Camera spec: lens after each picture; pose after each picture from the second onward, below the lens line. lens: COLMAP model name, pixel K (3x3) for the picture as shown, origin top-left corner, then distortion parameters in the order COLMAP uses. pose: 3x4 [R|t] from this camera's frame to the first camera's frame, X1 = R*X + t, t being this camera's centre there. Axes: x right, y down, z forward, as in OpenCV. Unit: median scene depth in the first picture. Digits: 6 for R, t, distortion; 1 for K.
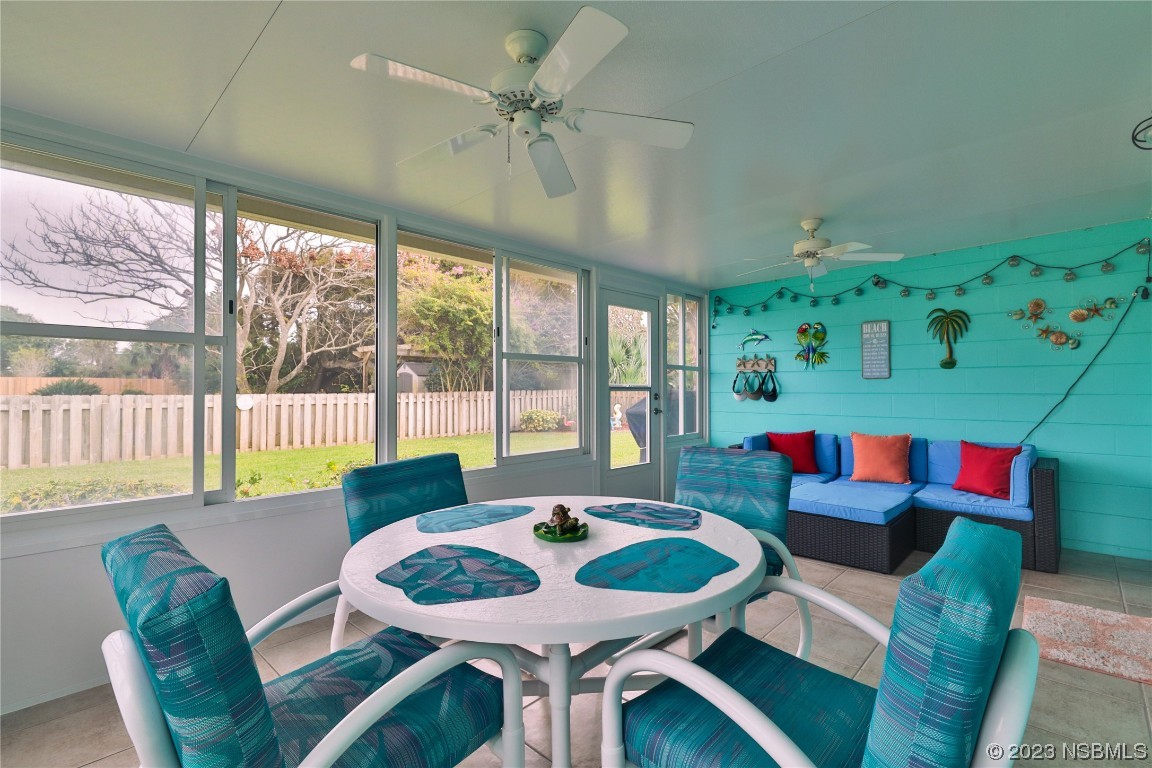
lens RADIAL K [[526.3, 0, 576.0], [0, 526.3, 384.0], [0, 0, 1]] dist [-0.000172, -0.000336]
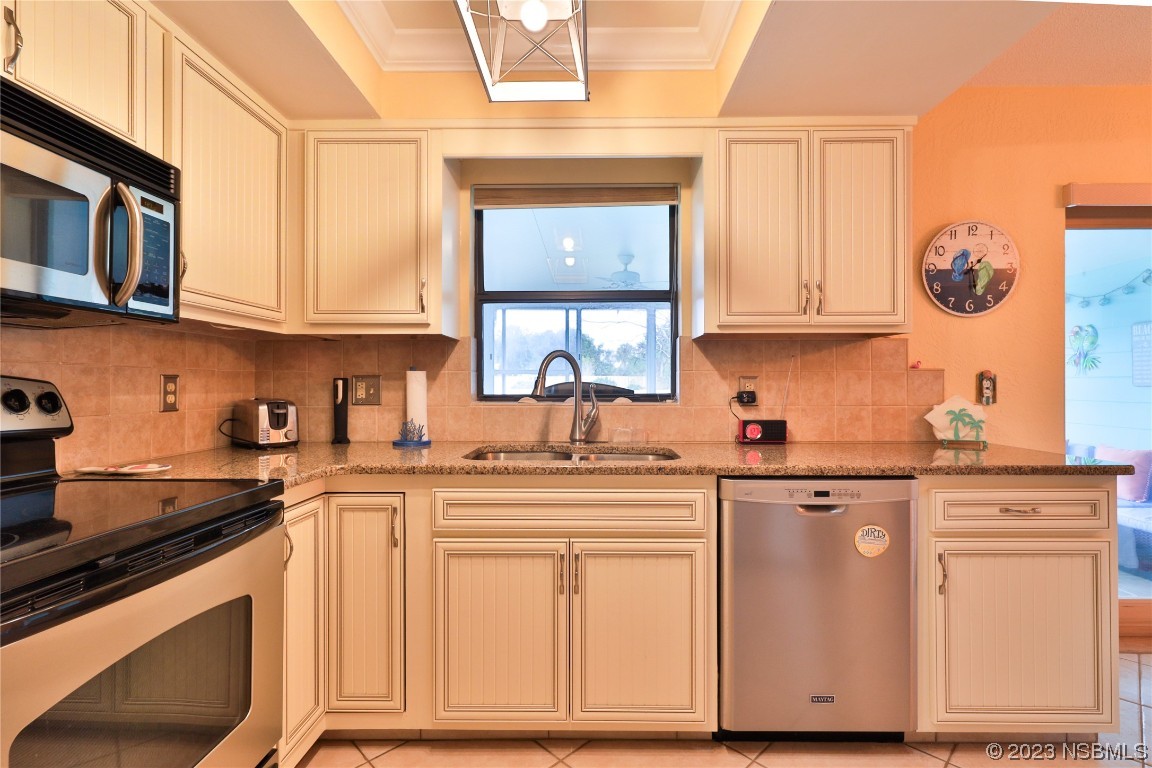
lens RADIAL K [[526.3, 0, 576.0], [0, 526.3, 384.0], [0, 0, 1]] dist [-0.000172, -0.000336]
pose [[0.666063, -0.002573, -0.745891, 0.636093], [0.007829, 0.999963, 0.003542, -0.027000], [0.745855, -0.008198, 0.666058, -0.337989]]
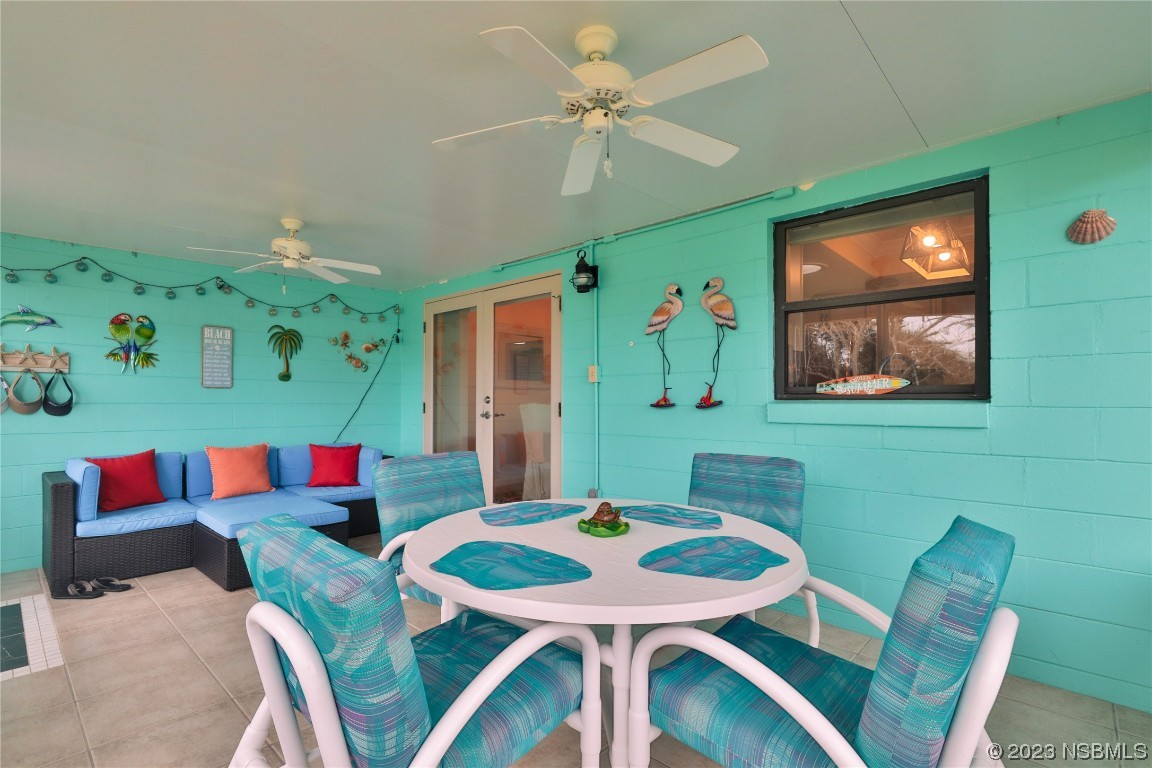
lens RADIAL K [[538.6, 0, 570.5], [0, 538.6, 401.0], [0, 0, 1]] dist [-0.000195, -0.000189]
pose [[-0.012043, 0.006029, 0.999909, -0.427795], [-0.014017, 0.999883, -0.006198, 0.011109], [-0.999829, -0.014091, -0.011957, 0.412444]]
